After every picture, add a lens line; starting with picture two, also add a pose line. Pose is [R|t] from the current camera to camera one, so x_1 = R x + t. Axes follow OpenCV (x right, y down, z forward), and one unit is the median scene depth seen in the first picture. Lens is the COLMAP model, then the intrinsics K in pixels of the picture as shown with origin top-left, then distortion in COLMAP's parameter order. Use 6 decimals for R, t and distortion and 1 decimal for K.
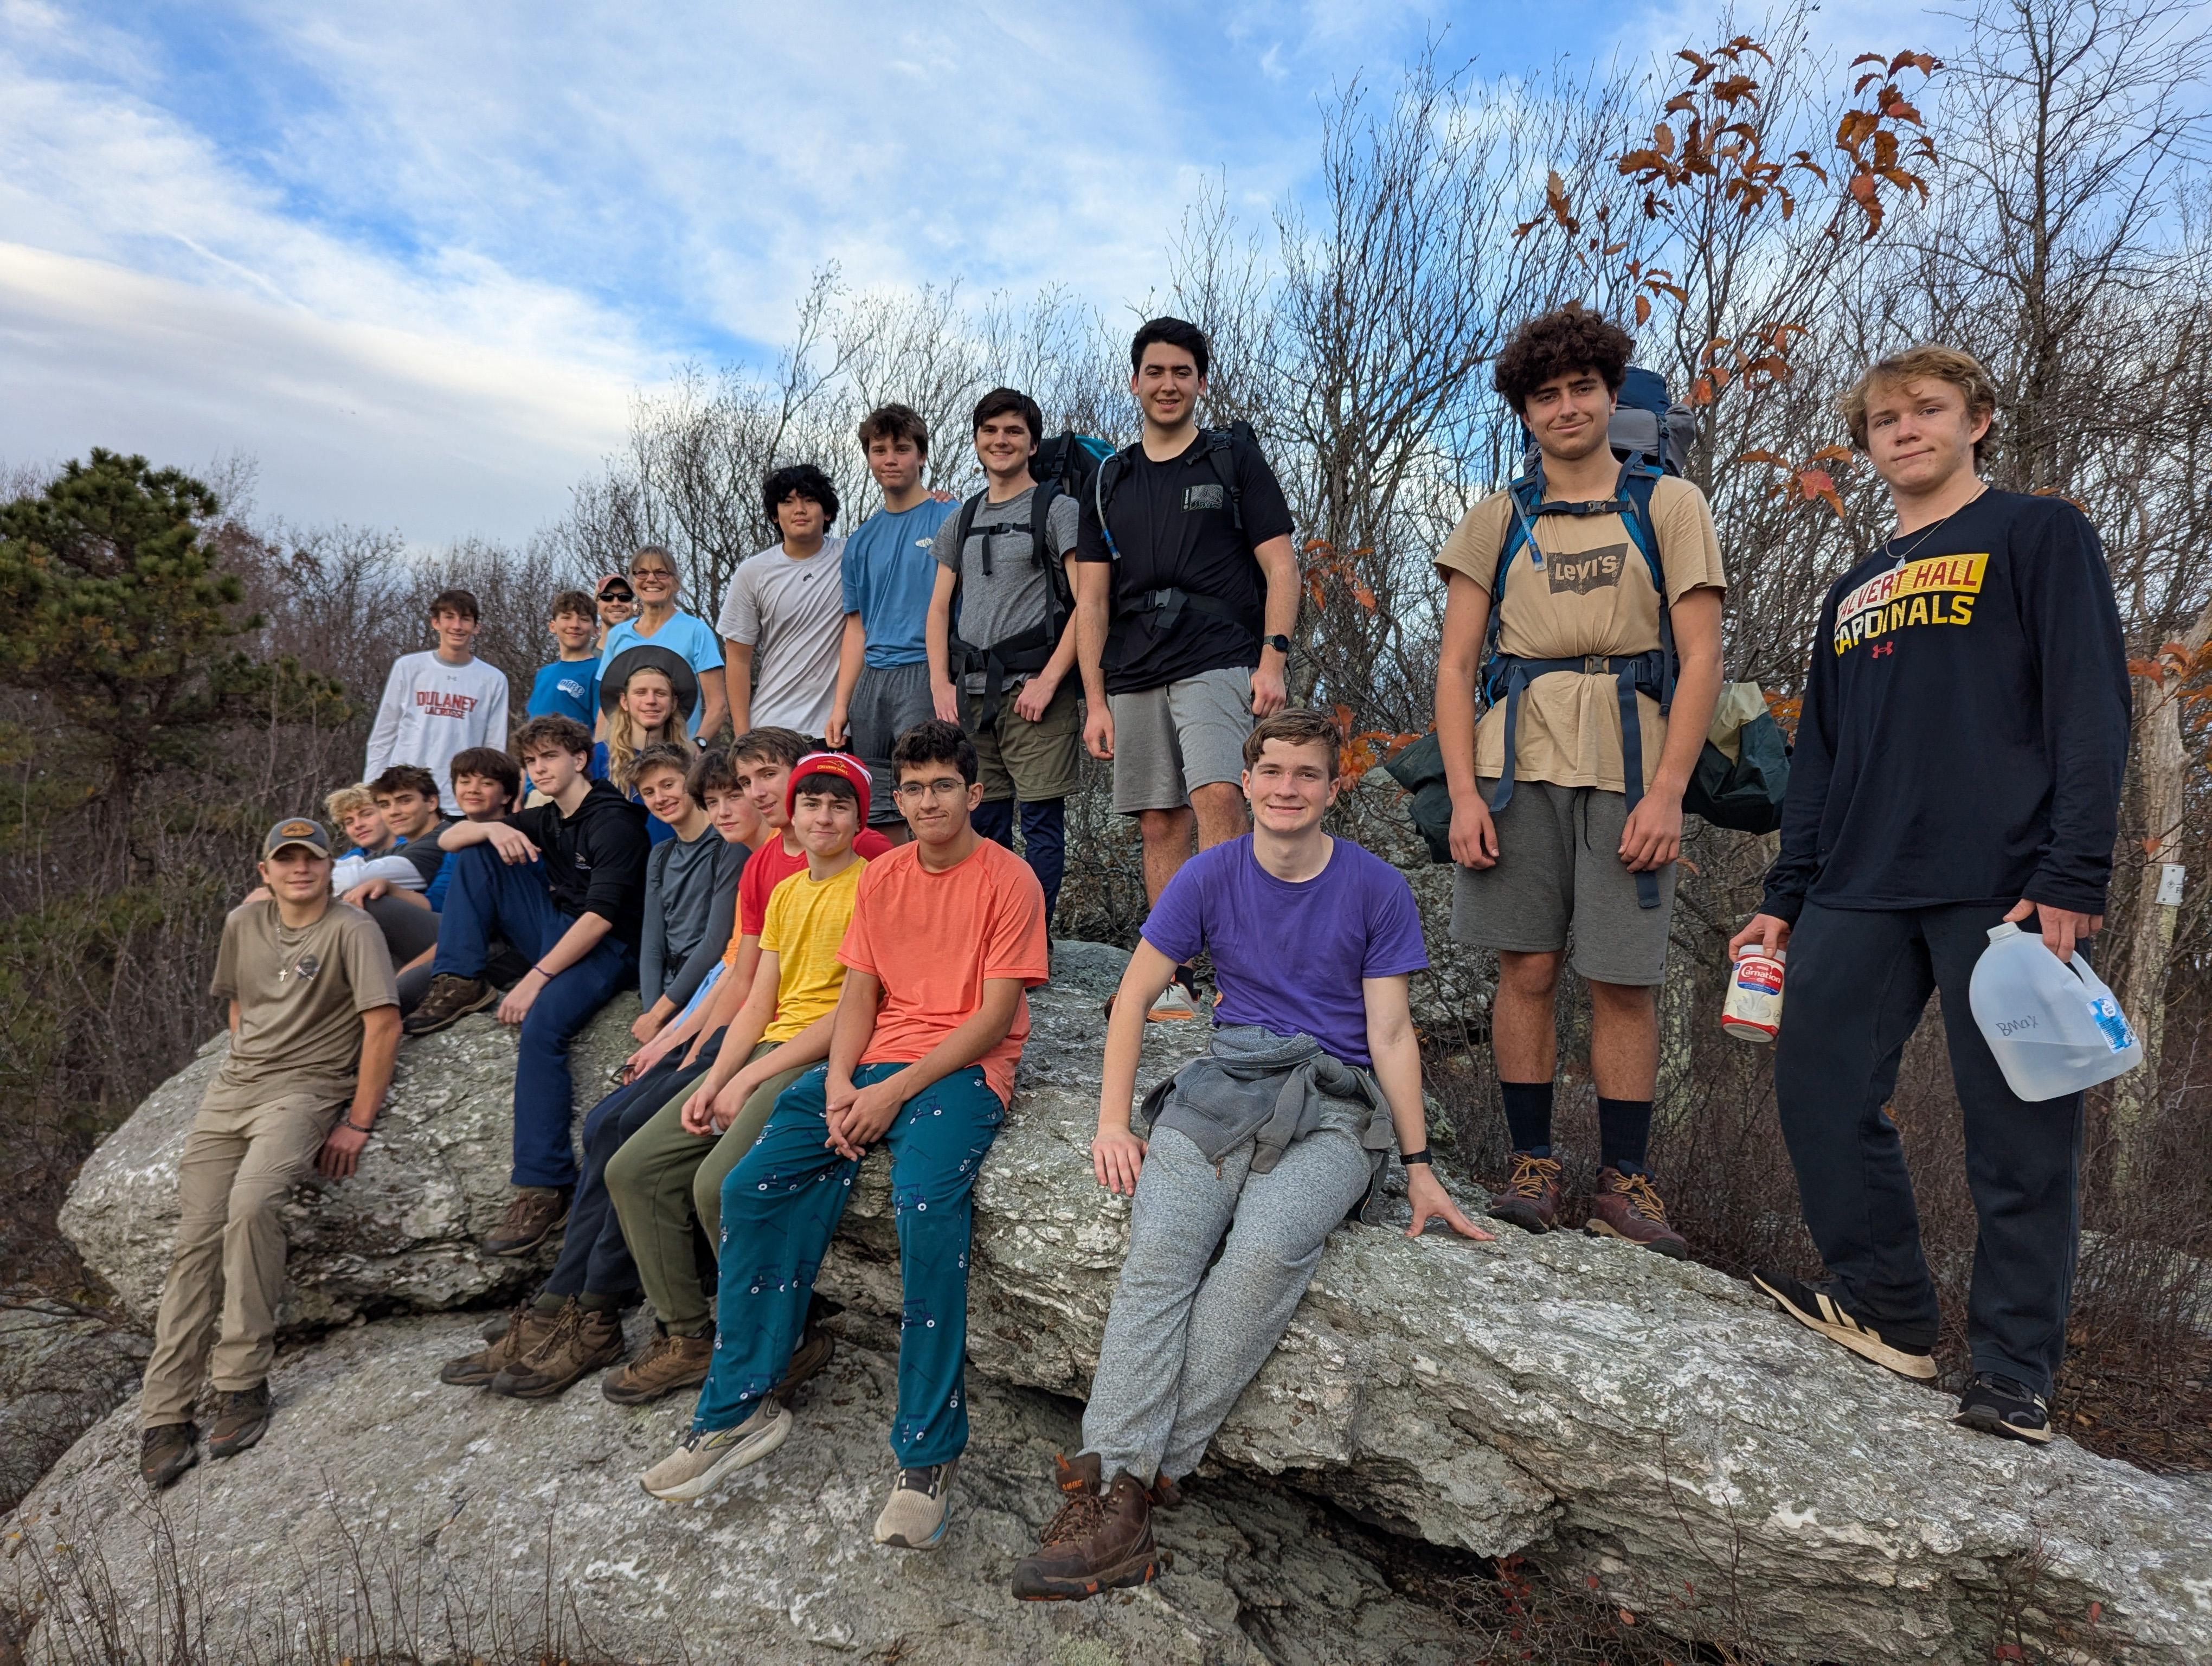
lens RADIAL K [[1593.1, 0, 1103.0], [0, 1593.1, 869.0], [0, 0, 1]] dist [0.094390, -0.086549]
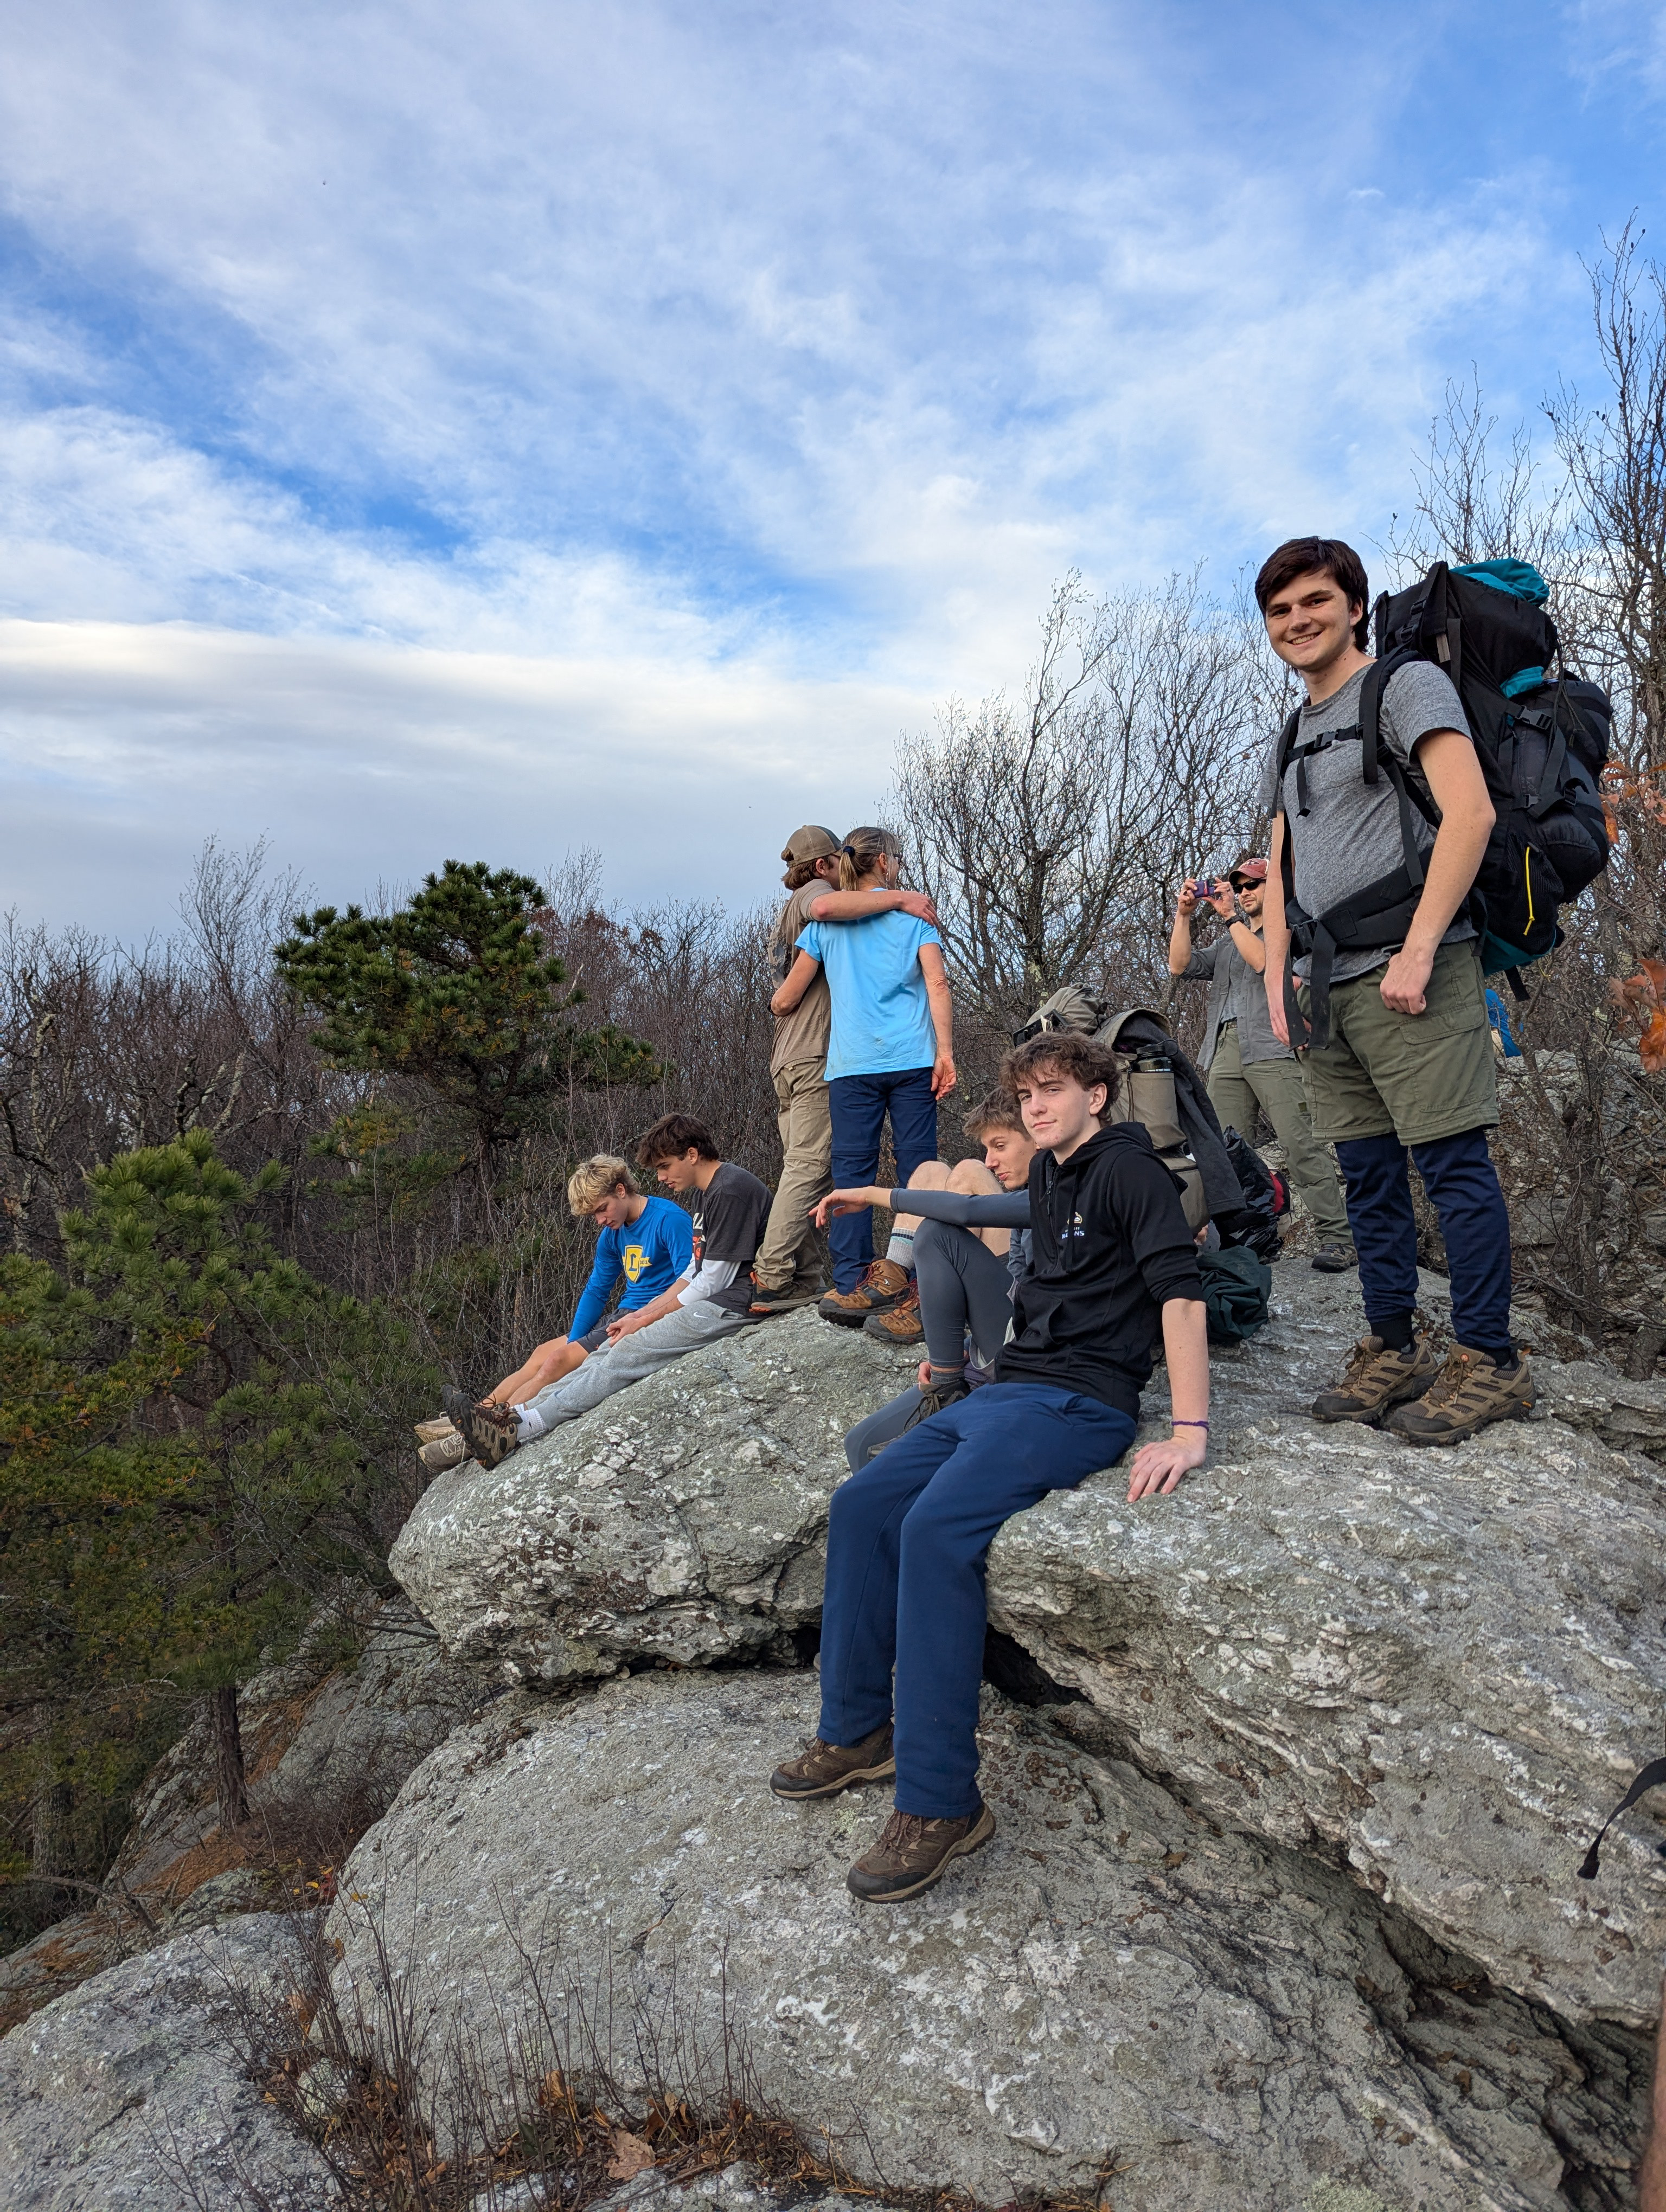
lens RADIAL K [[1593.1, 0, 850.6], [0, 1593.1, 1124.2], [0, 0, 1]] dist [0.094390, -0.086549]
pose [[0.937716, -0.076357, -0.338907, 0.058800], [0.064649, 0.996860, -0.045722, -0.012035], [0.341334, 0.020965, 0.939708, 0.141254]]
